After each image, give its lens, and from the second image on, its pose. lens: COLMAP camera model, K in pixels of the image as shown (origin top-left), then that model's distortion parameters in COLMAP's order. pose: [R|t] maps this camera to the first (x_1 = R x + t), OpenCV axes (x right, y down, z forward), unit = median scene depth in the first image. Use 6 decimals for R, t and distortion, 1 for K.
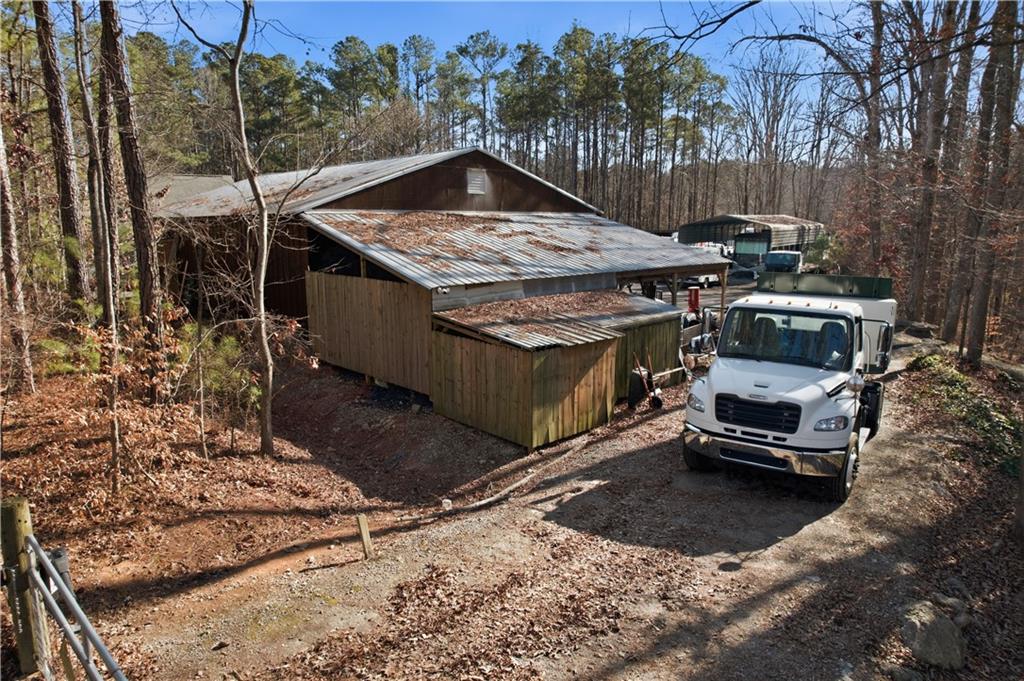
lens RADIAL K [[658.8, 0, 512.0], [0, 658.8, 340.5], [0, 0, 1]] dist [-0.066233, 0.060169]
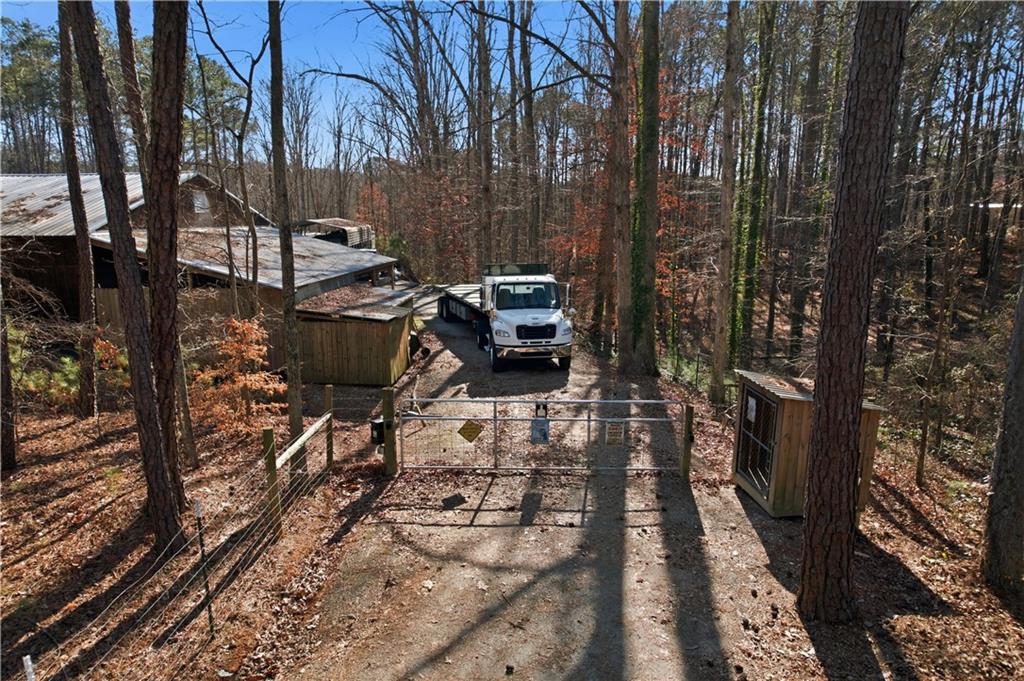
lens RADIAL K [[658.8, 0, 512.0], [0, 658.8, 340.5], [0, 0, 1]] dist [-0.066233, 0.060169]
pose [[0.717942, -0.133548, 0.683172, -0.896626], [0.128706, 0.989970, 0.058265, 0.006147], [-0.684101, 0.046098, 0.727929, -0.371460]]
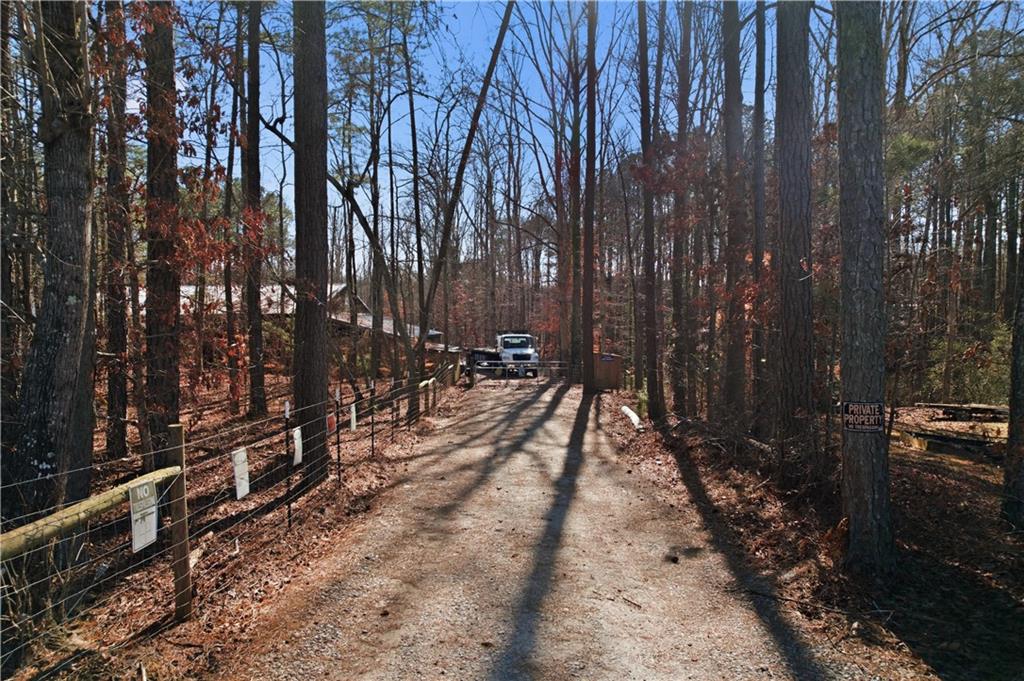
lens RADIAL K [[658.8, 0, 512.0], [0, 658.8, 340.5], [0, 0, 1]] dist [-0.066233, 0.060169]
pose [[0.709329, -0.025164, 0.704429, -2.389262], [0.127383, 0.987485, -0.092994, 0.340712], [-0.693272, 0.155695, 0.703656, -1.816574]]
